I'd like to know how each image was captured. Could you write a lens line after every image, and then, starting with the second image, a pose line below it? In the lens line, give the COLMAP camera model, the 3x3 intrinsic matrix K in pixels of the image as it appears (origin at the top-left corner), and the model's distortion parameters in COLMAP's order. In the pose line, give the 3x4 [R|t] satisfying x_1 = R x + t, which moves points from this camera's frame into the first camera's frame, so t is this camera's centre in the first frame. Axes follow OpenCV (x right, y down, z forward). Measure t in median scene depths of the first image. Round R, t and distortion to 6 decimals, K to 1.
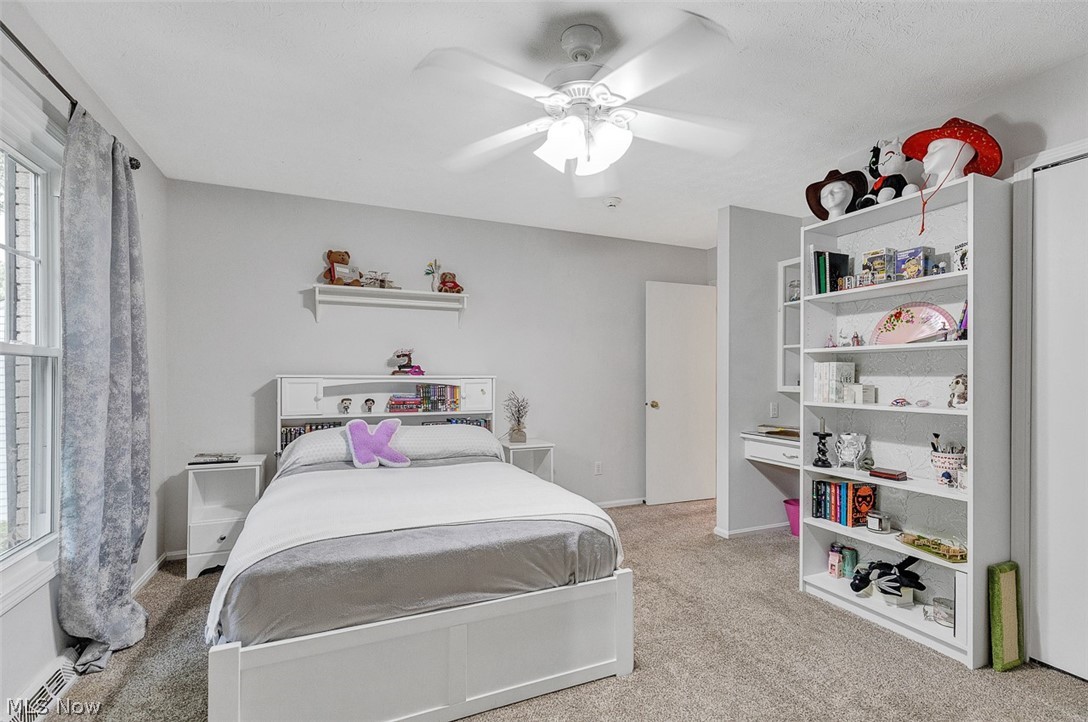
lens RADIAL K [[492.0, 0, 545.0], [0, 492.0, 370.8], [0, 0, 1]] dist [0.008853, -0.000067]
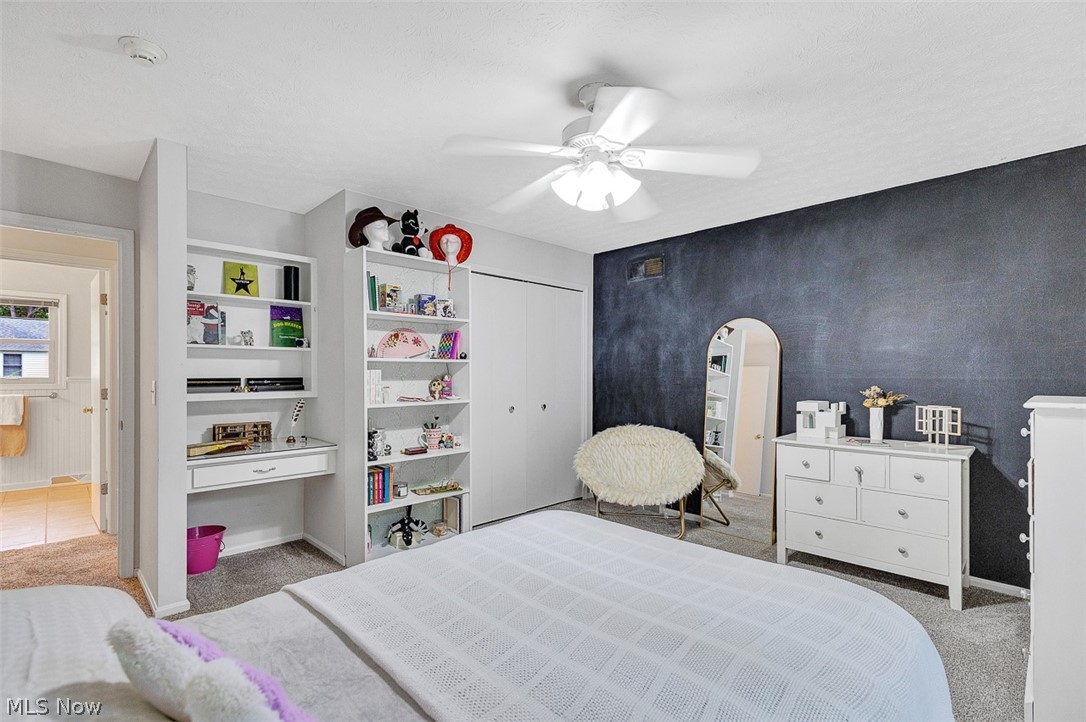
lens RADIAL K [[491.1, 0, 542.0], [0, 491.1, 371.2], [0, 0, 1]] dist [0.008853, -0.000067]
pose [[-0.364623, 0.000855, 0.931155, -0.705642], [-0.003084, 0.999993, -0.002126, -0.013515], [-0.931150, -0.003647, -0.364618, 1.133047]]
